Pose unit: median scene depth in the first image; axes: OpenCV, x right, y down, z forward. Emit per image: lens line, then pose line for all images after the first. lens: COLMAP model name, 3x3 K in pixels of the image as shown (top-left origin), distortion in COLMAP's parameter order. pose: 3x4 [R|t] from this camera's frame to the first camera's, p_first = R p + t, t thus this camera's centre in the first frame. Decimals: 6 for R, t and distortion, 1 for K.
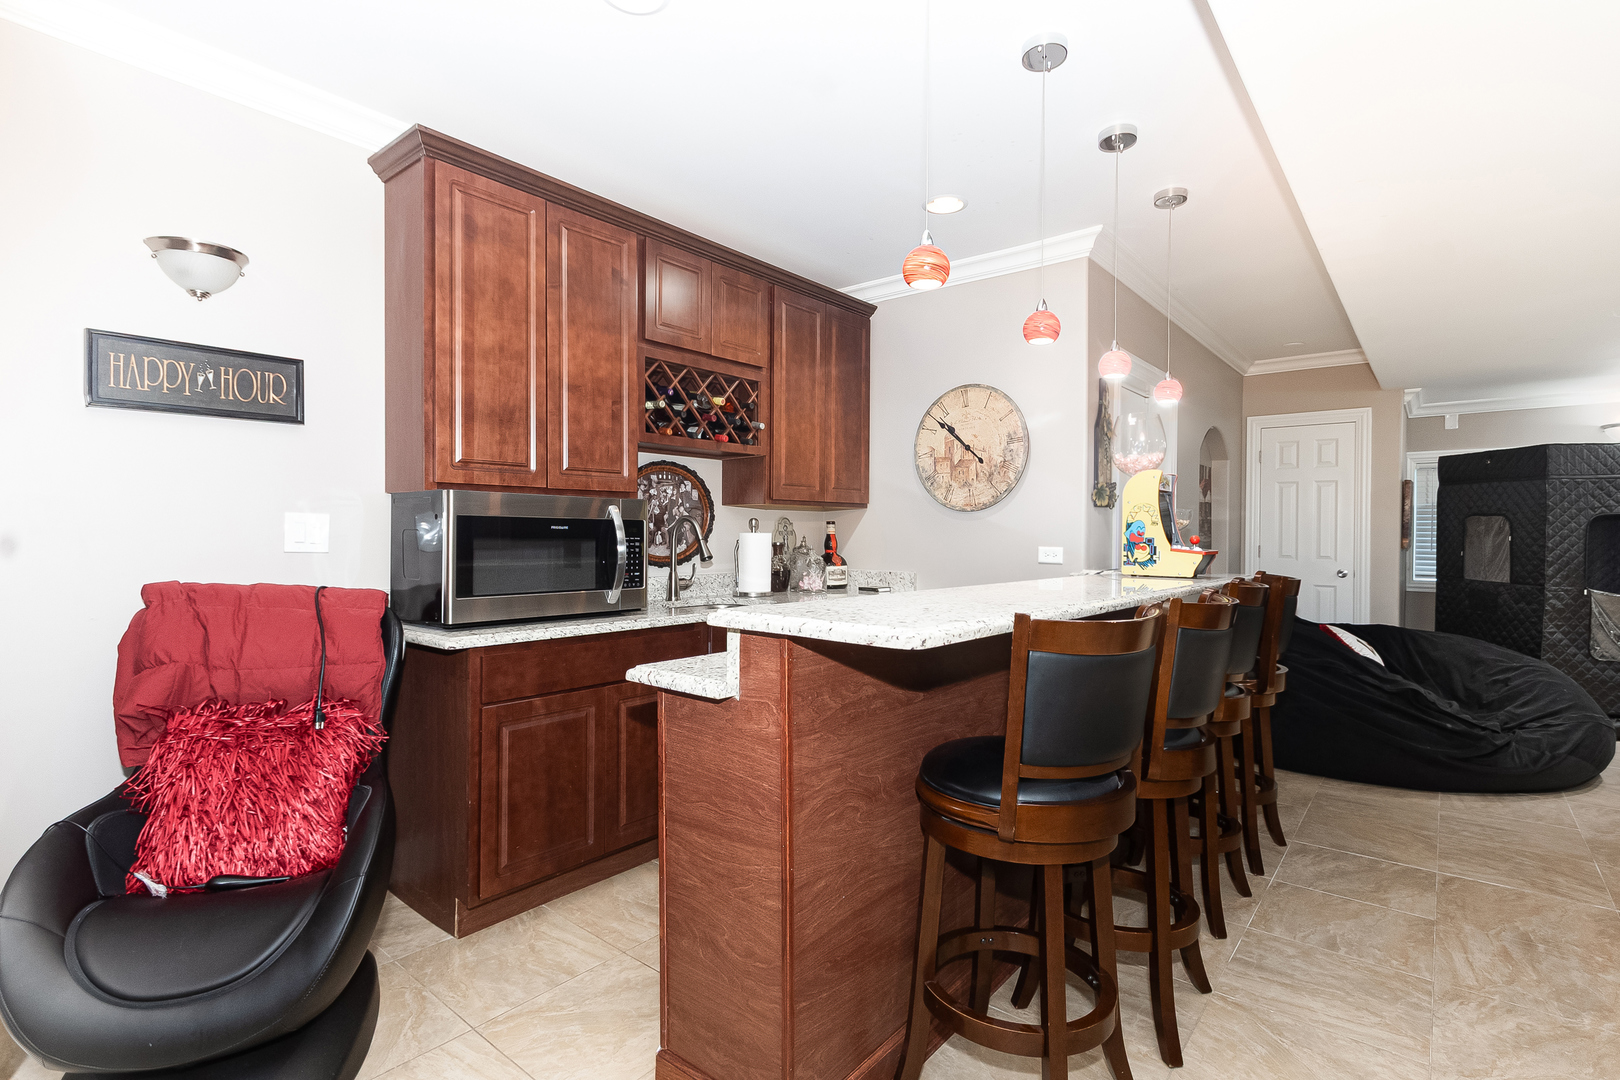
lens RADIAL K [[800.0, 0, 807.9], [0, 800.0, 540.7], [0, 0, 1]] dist [-0.001403, -0.000153]
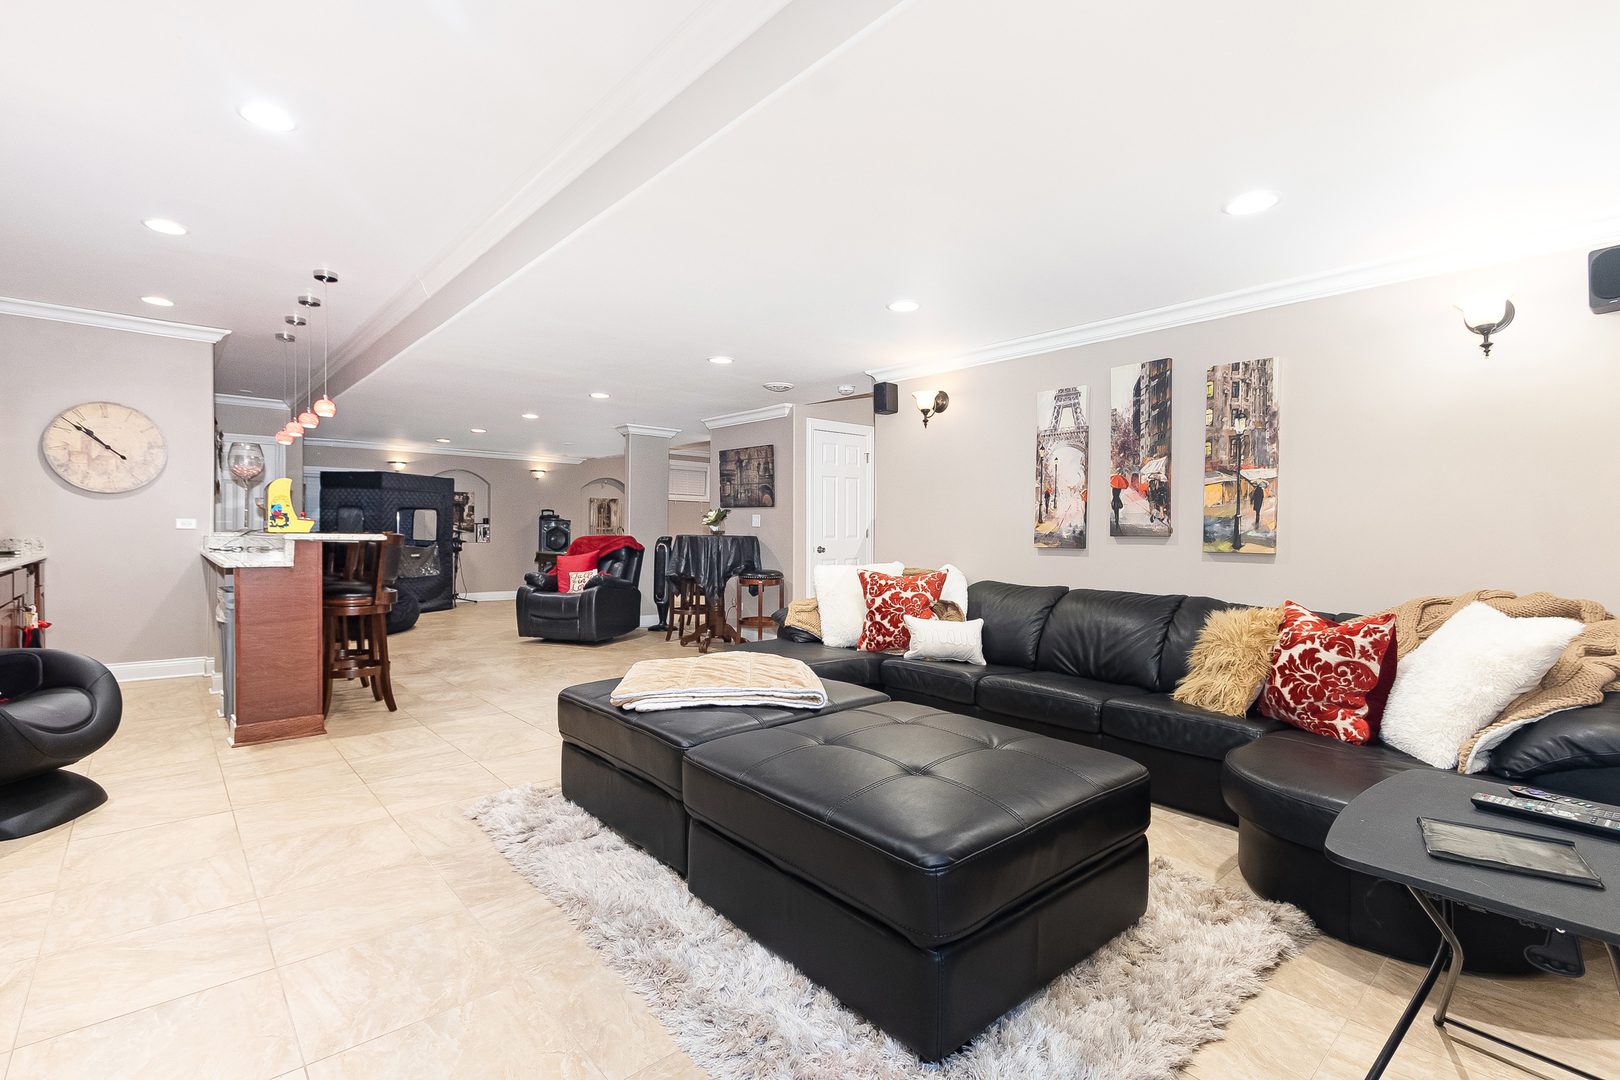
lens RADIAL K [[736.2, 0, 809.4], [0, 736.2, 536.8], [0, 0, 1]] dist [0.002442, 0.000220]
pose [[0.170033, -0.011200, 0.985375, -0.861024], [0.004204, 0.999935, 0.010641, 0.031250], [-0.985429, 0.002333, 0.170069, -0.424479]]
